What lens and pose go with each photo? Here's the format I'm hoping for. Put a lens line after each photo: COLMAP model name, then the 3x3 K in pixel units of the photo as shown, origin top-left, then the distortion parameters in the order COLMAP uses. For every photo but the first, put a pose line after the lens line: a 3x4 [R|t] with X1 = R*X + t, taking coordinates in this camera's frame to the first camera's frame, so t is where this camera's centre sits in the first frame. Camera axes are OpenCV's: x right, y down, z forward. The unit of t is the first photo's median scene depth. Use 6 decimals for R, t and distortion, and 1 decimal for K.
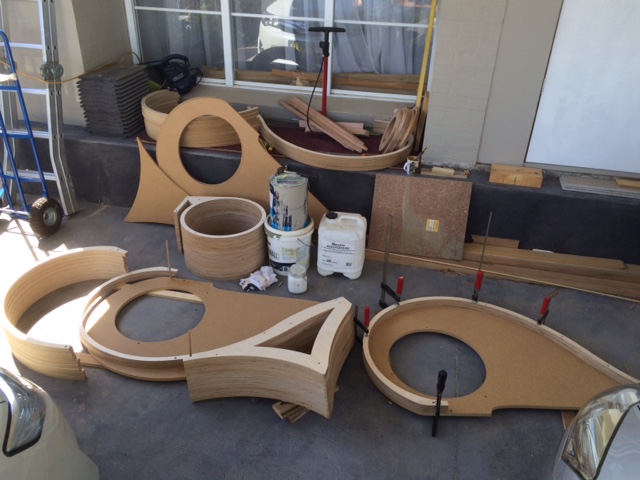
lens RADIAL K [[551.7, 0, 319.0], [0, 551.7, 238.5], [0, 0, 1]] dist [0.070272, -0.090652]
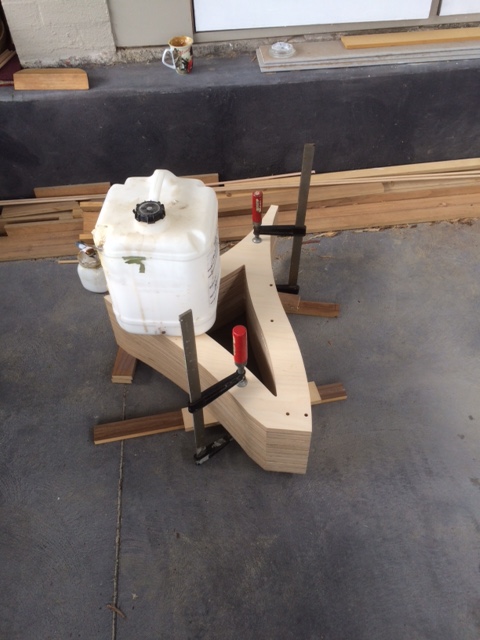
lens RADIAL K [[551.7, 0, 240.4], [0, 551.7, 322.1], [0, 0, 1]] dist [0.070272, -0.090652]
pose [[0.944644, -0.271205, 0.184651, 0.235066], [0.204315, 0.926602, 0.315697, -0.033580], [-0.256716, -0.260494, 0.930720, 0.388226]]
